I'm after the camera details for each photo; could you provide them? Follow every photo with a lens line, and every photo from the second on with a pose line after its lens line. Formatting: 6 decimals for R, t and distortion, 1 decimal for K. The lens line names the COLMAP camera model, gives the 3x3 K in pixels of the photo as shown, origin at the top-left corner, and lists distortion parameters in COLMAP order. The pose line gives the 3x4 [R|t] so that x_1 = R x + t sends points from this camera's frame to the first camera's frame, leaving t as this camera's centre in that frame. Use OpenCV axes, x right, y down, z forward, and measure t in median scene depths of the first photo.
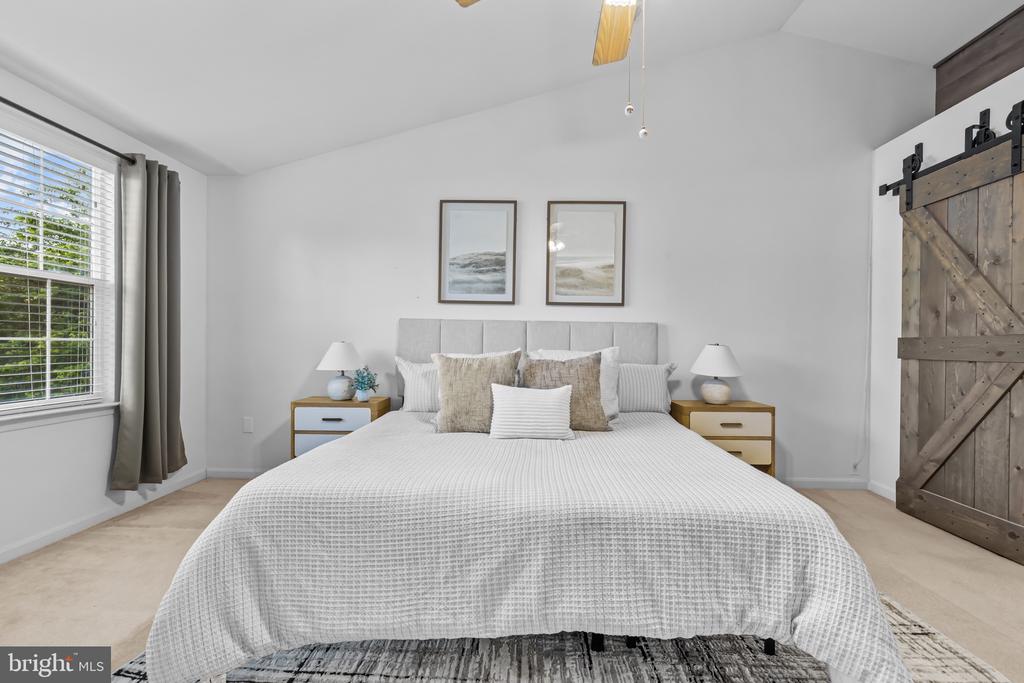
lens RADIAL K [[430.5, 0, 512.0], [0, 430.5, 345.9], [0, 0, 1]] dist [0.000761, 0.000971]
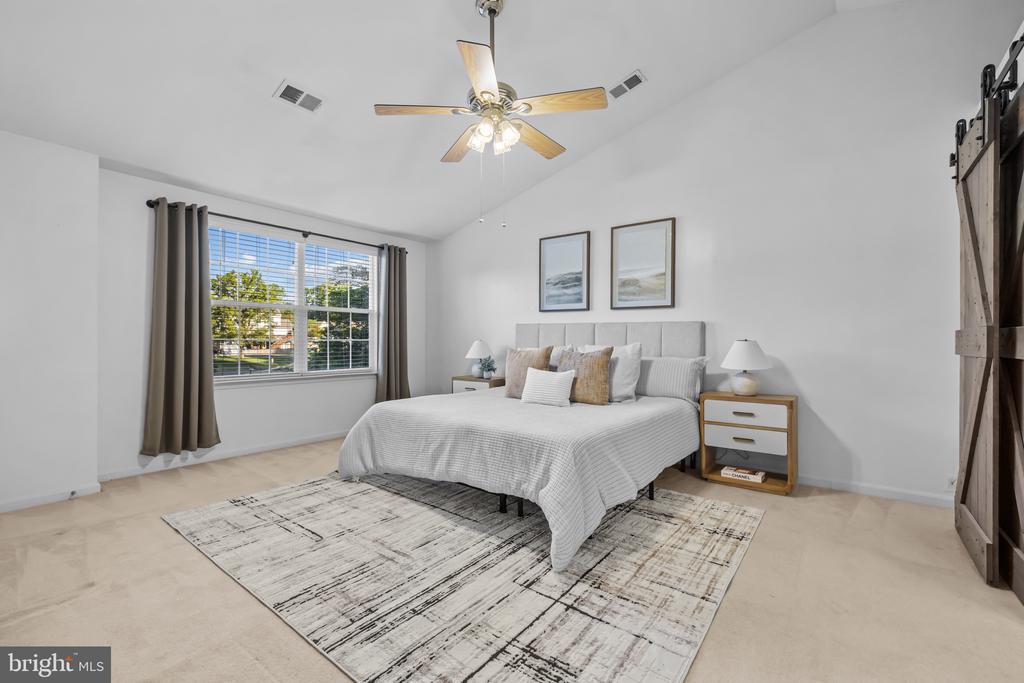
lens RADIAL K [[430.5, 0, 513.3], [0, 430.5, 341.5], [0, 0, 1]] dist [0.000761, 0.000971]
pose [[0.816386, -0.006539, -0.577469, 0.628566], [0.003605, 0.999974, -0.006226, 0.005070], [0.577495, 0.003001, 0.816389, -0.212445]]
